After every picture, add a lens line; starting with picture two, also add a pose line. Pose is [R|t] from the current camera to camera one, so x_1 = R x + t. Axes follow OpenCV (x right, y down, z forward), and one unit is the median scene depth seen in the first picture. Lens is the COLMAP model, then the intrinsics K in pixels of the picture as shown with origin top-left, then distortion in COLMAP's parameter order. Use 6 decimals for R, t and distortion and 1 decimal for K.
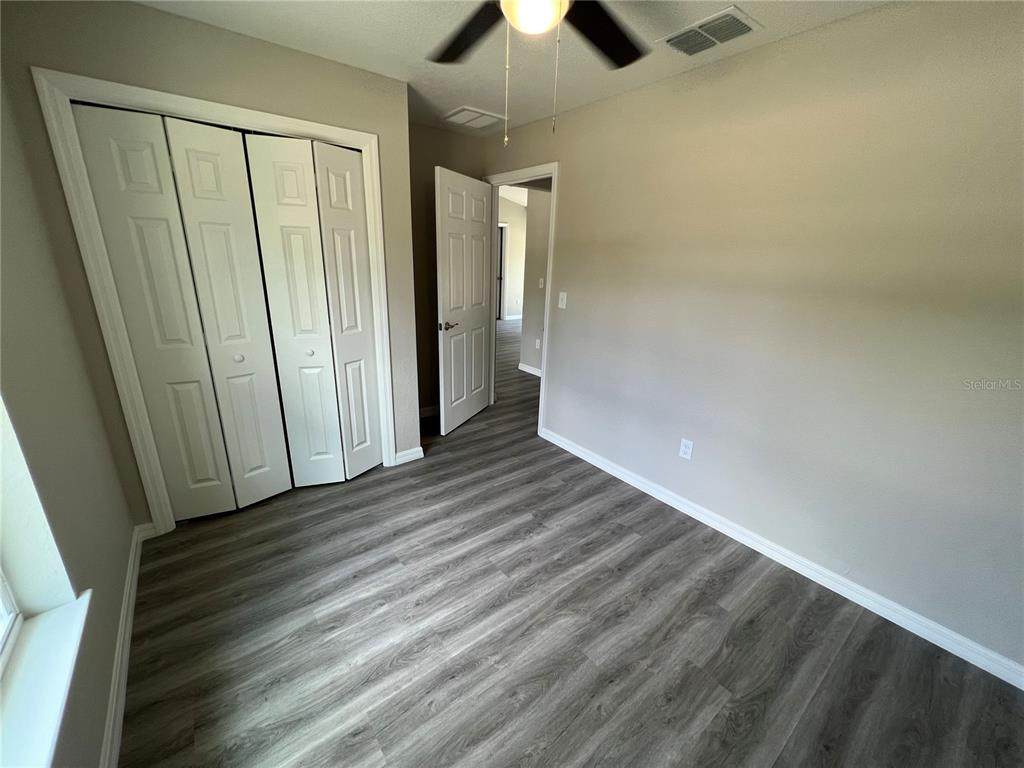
lens RADIAL K [[411.8, 0, 514.3], [0, 411.8, 382.1], [0, 0, 1]] dist [0.001013, 0.000120]
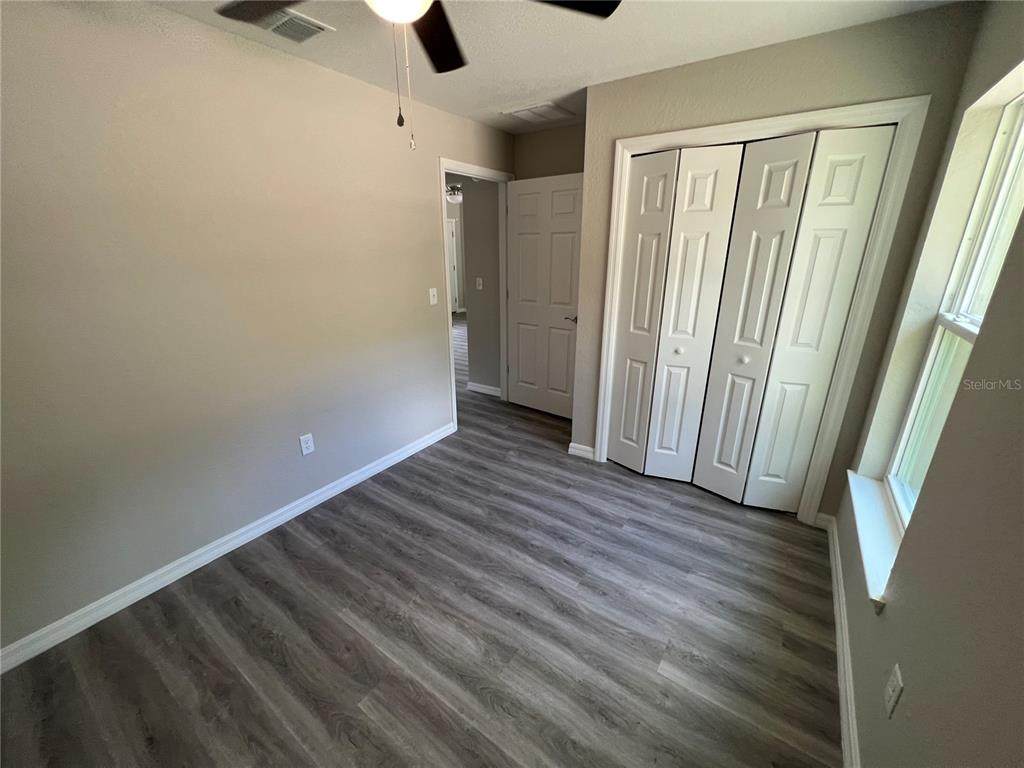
lens RADIAL K [[411.8, 0, 514.3], [0, 411.8, 382.1], [0, 0, 1]] dist [0.001013, 0.000120]
pose [[0.301294, 0.262732, -0.916621, 0.322491], [-0.281073, 0.943050, 0.177919, -0.064362], [0.911164, 0.204031, 0.357982, 0.244721]]
